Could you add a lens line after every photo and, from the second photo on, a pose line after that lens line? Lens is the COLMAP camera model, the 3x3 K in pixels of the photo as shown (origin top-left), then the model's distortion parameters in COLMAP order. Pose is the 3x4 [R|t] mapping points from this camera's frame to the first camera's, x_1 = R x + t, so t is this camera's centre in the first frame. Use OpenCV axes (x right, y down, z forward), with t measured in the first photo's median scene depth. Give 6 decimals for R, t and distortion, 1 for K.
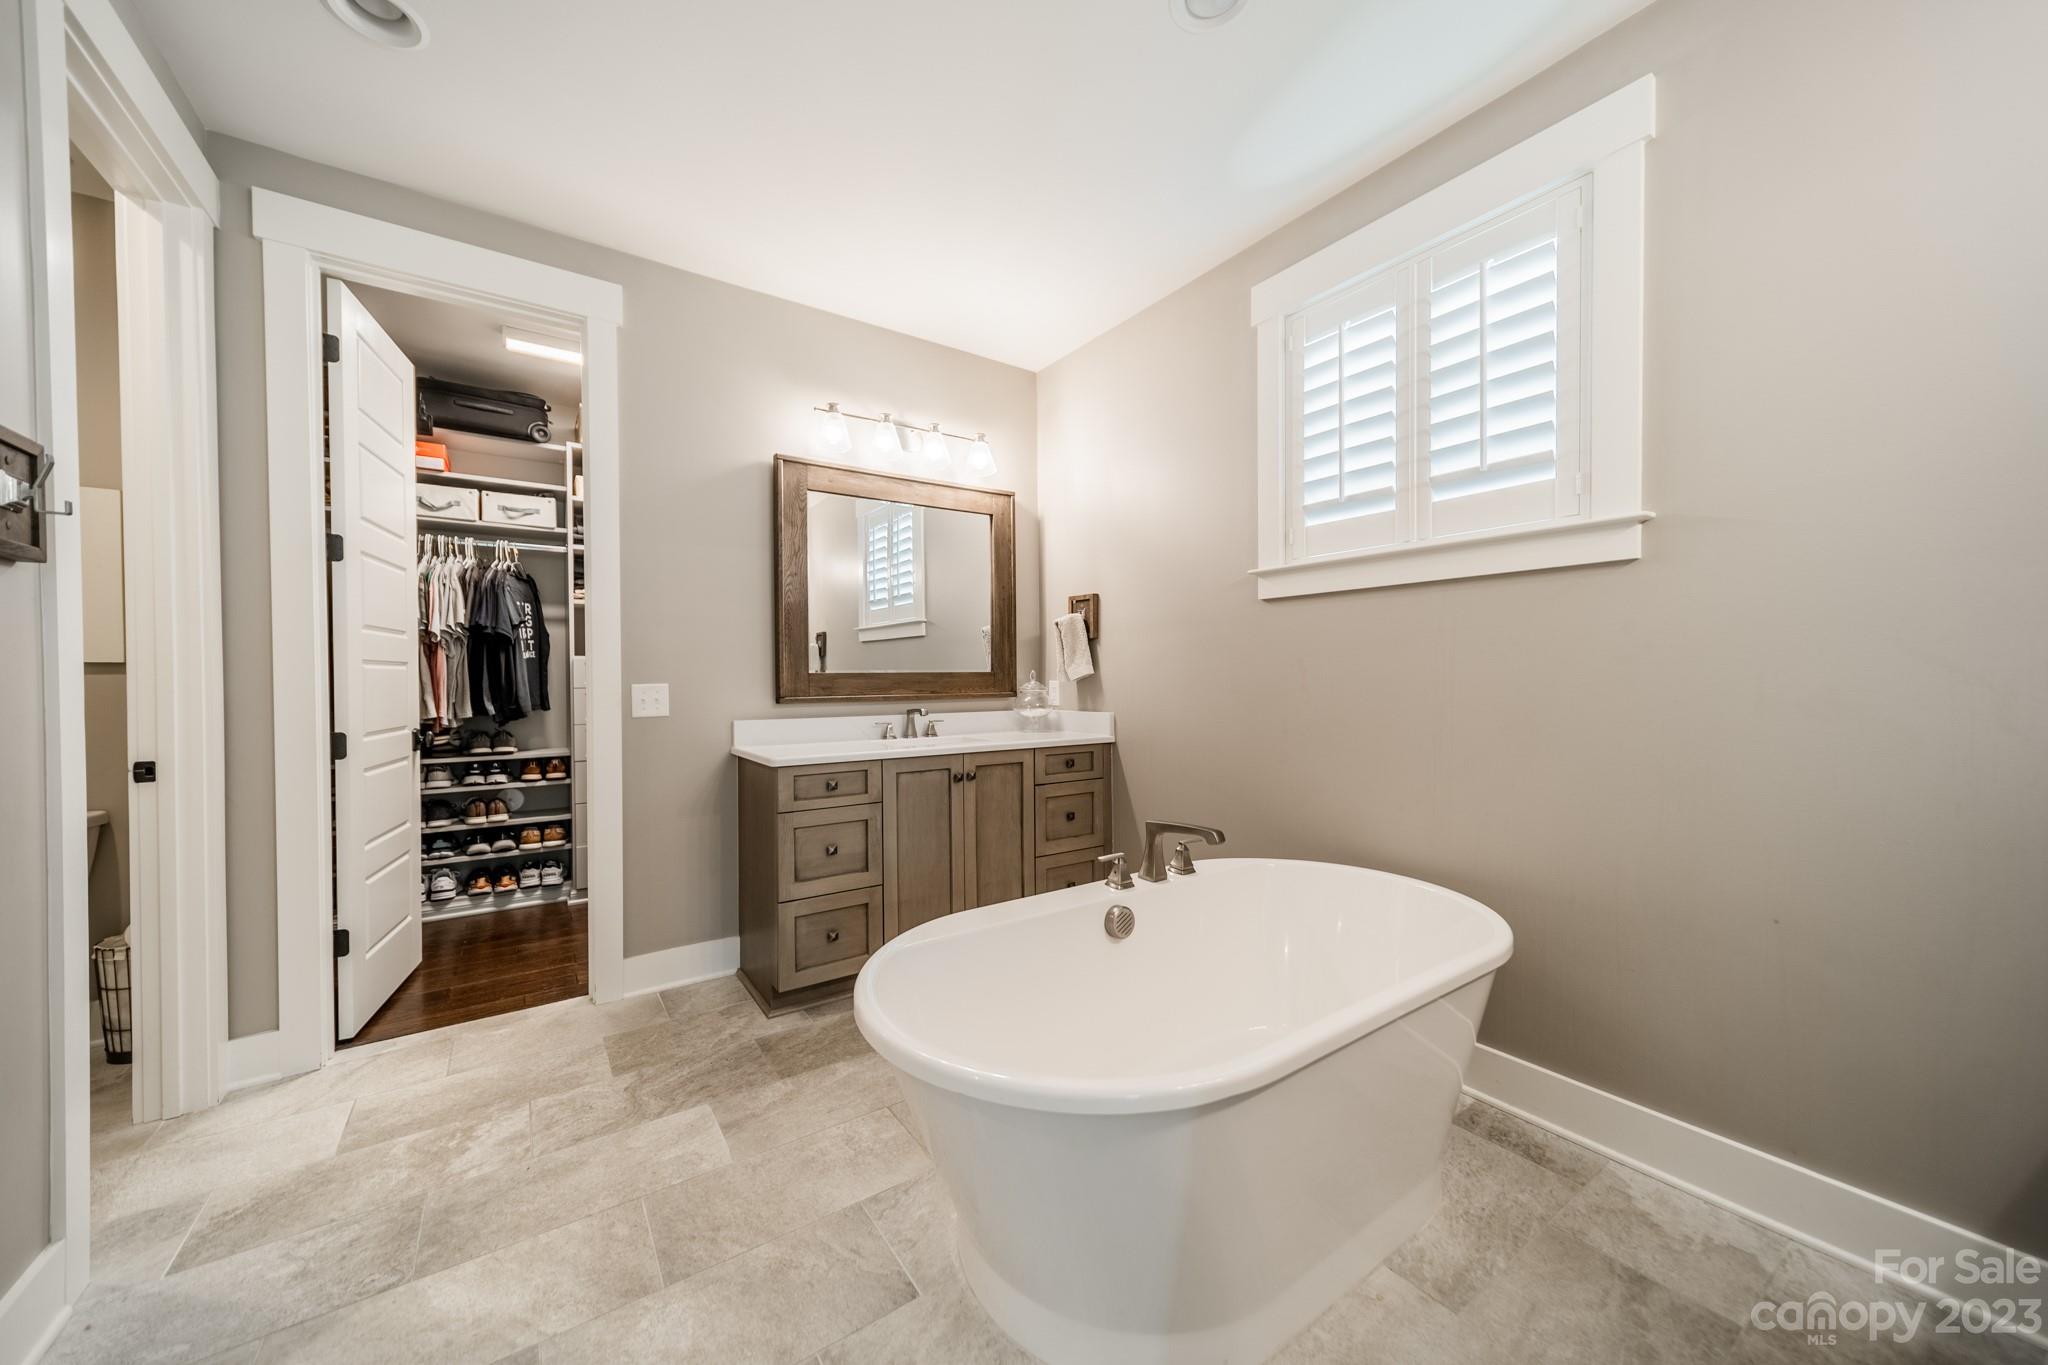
lens RADIAL K [[728.5, 0, 1004.4], [0, 728.5, 681.0], [0, 0, 1]] dist [0.006488, 0.000476]
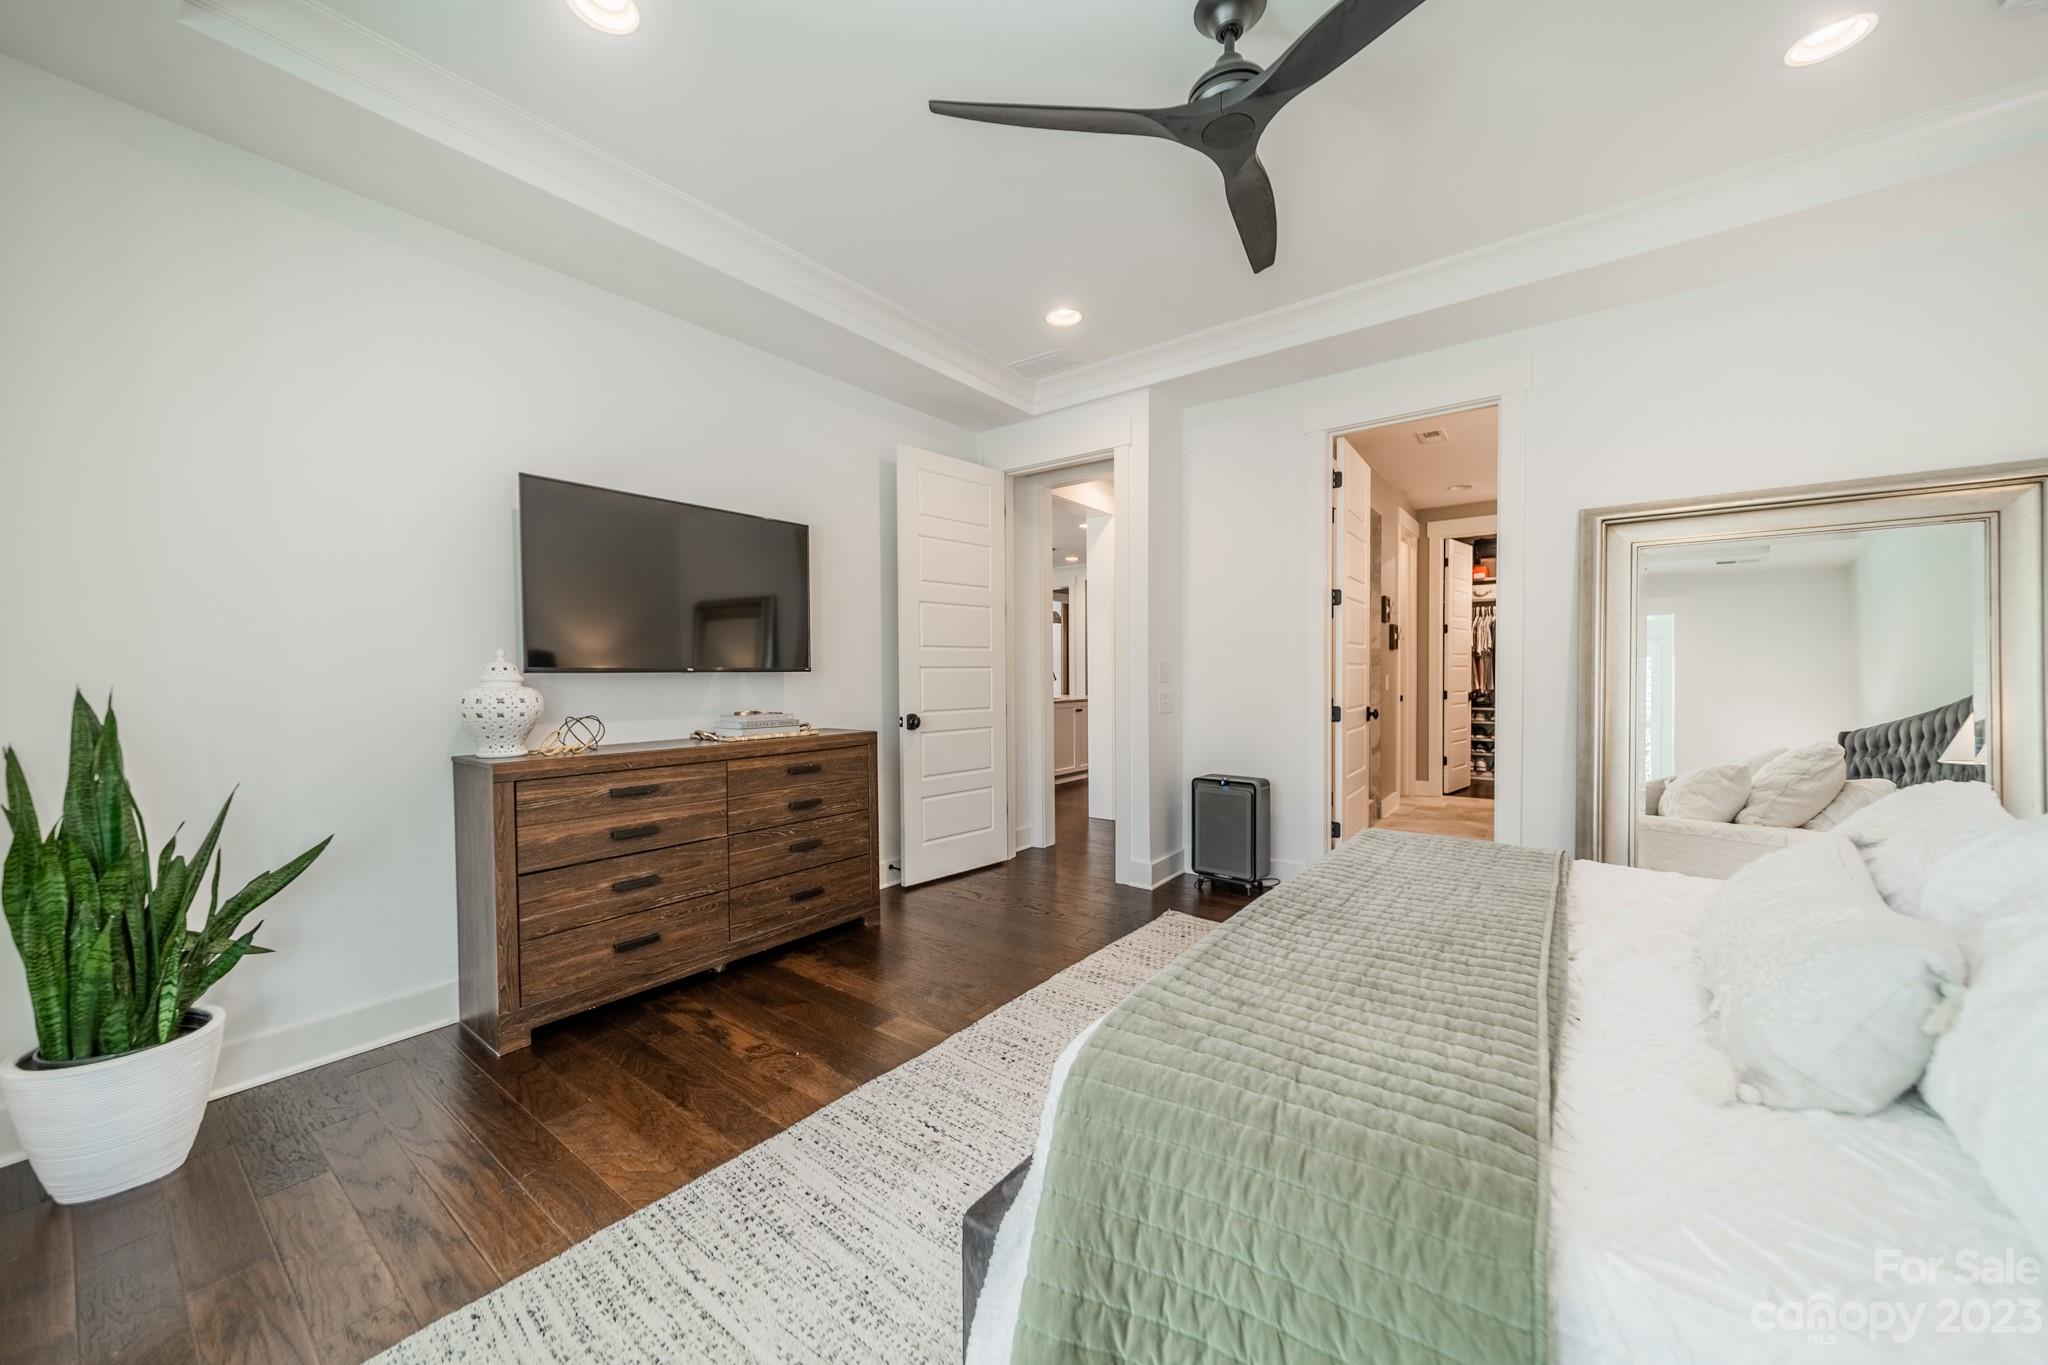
lens RADIAL K [[728.5, 0, 1018.2], [0, 728.5, 679.9], [0, 0, 1]] dist [0.006488, 0.000476]
pose [[0.322130, 0.017626, -0.946532, 1.066800], [-0.009038, 0.999838, 0.015542, 0.000262], [0.946652, 0.003548, 0.322237, -1.272266]]
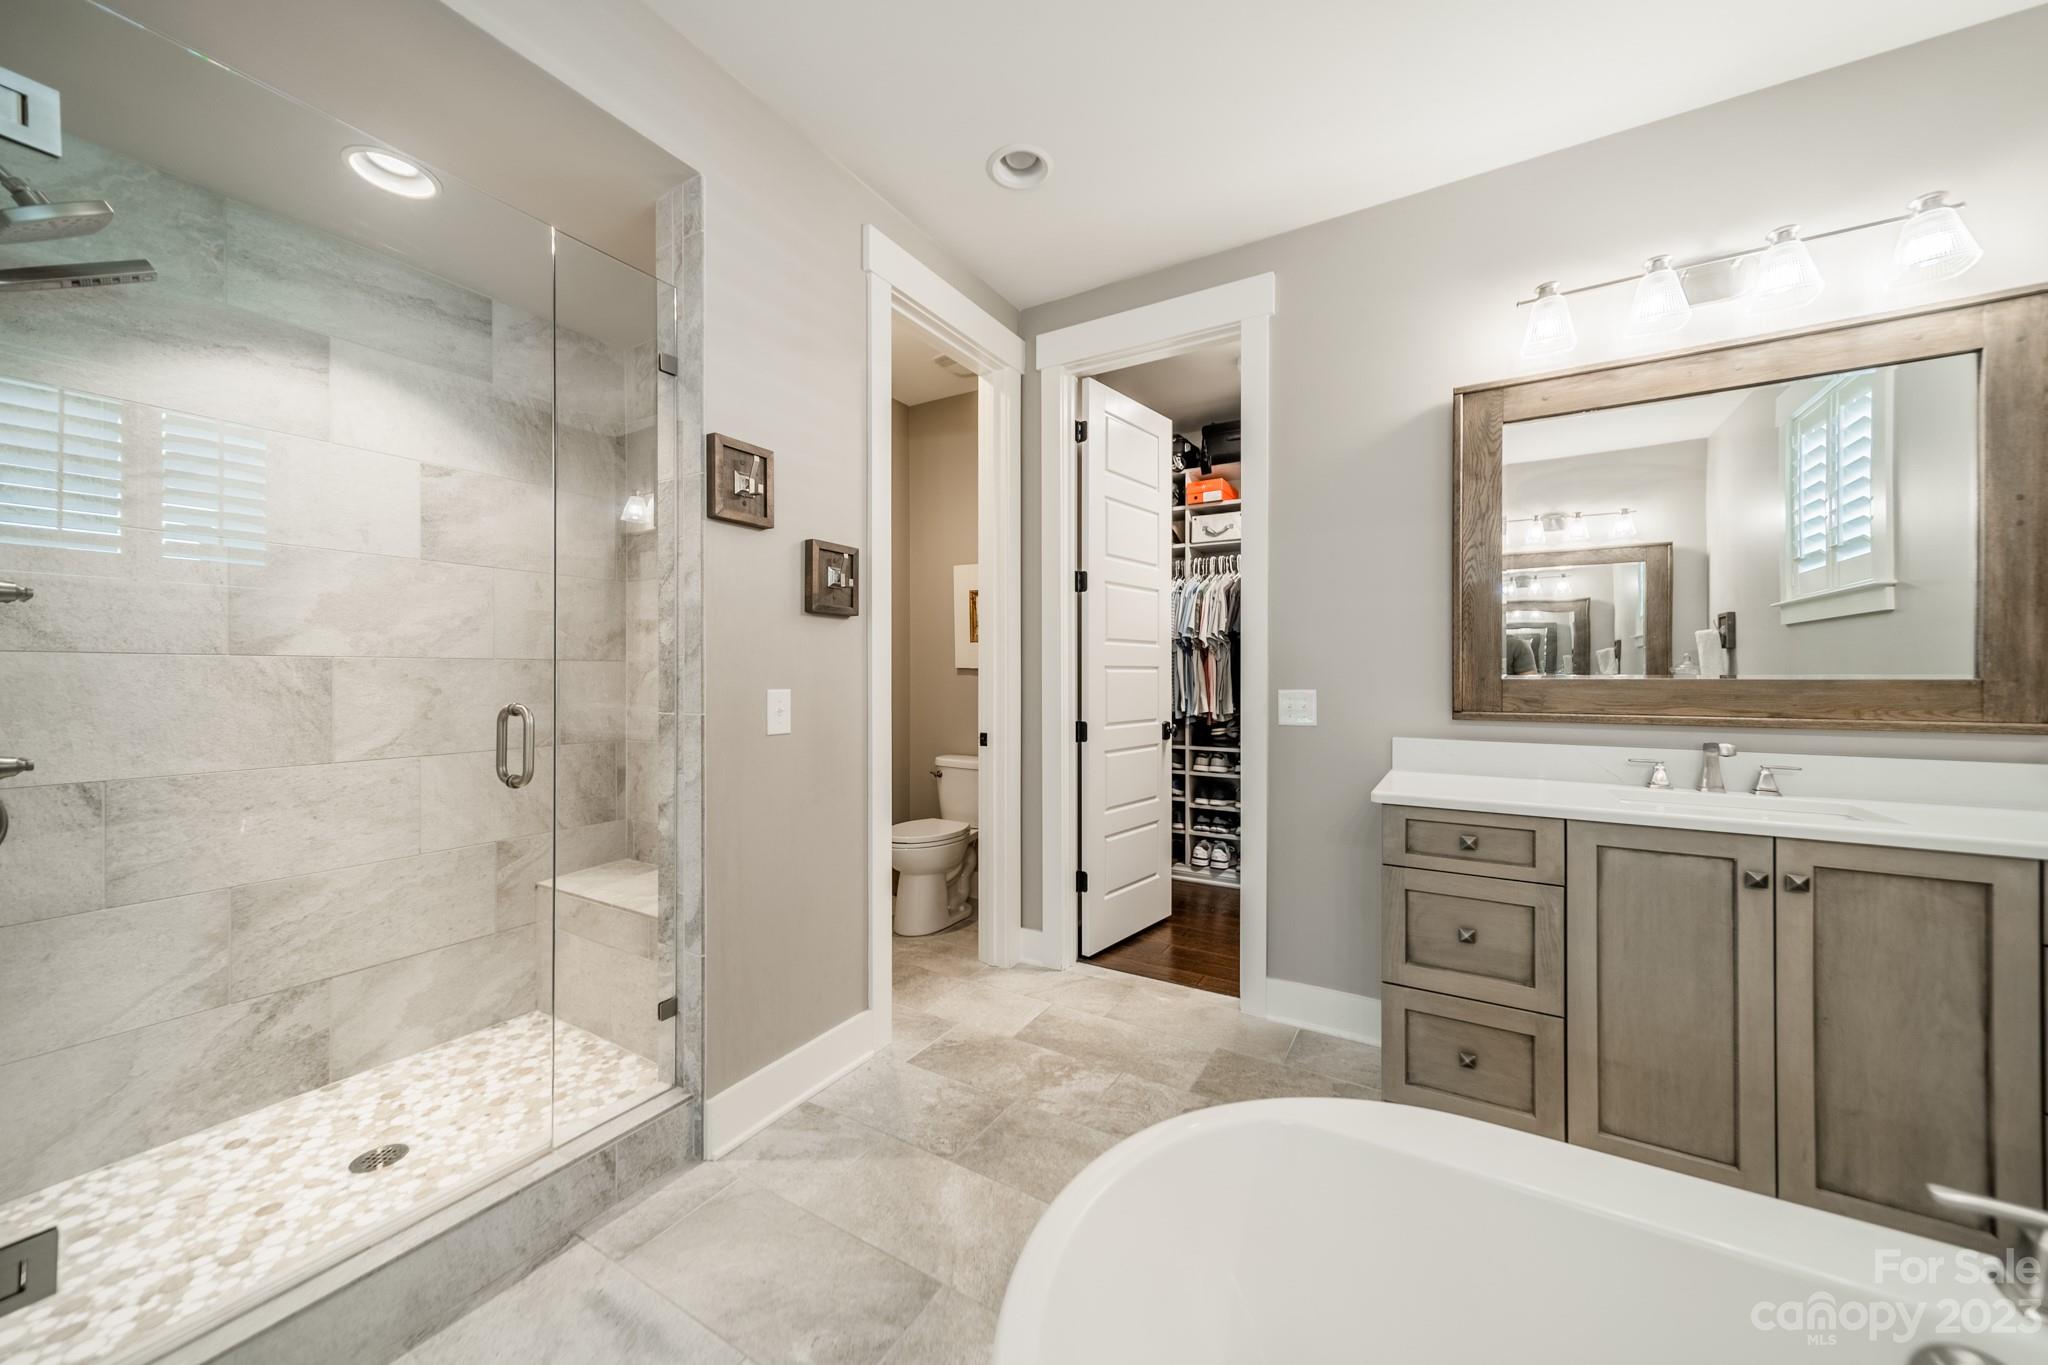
lens RADIAL K [[728.5, 0, 1024.2], [0, 728.5, 674.7], [0, 0, 1]] dist [0.006488, 0.000476]
pose [[0.427334, 0.007398, -0.904064, 0.182176], [-0.009697, 0.999947, 0.003599, -0.013569], [0.904042, 0.007228, 0.427382, 0.272667]]
